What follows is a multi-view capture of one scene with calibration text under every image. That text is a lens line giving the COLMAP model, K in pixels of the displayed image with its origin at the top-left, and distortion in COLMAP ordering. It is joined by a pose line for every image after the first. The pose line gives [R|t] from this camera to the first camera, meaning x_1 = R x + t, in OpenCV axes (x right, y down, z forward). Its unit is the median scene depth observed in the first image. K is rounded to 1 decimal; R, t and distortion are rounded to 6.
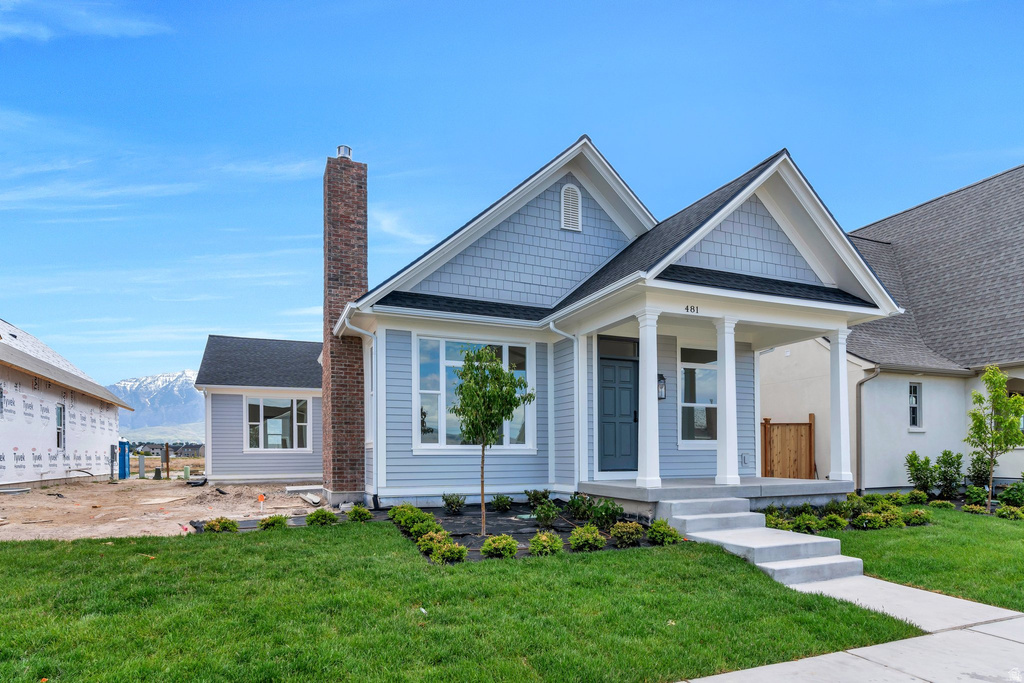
lens RADIAL K [[575.4, 0, 512.0], [0, 575.4, 341.5], [0, 0, 1]] dist [-0.000563, -0.000204]
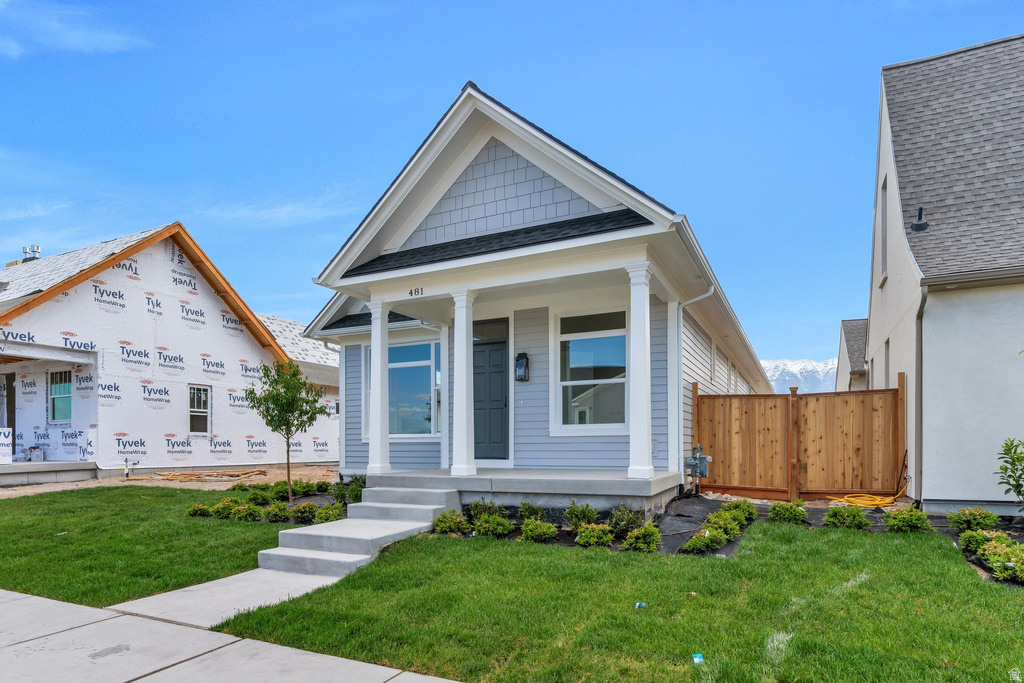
lens RADIAL K [[569.3, 0, 512.0], [0, 569.3, 341.5], [0, 0, 1]] dist [-0.002147, -0.000307]
pose [[0.664637, -0.131839, -0.735443, 0.975562], [0.148198, 0.988014, -0.043185, 0.079571], [0.732322, -0.080289, 0.676209, 0.410175]]
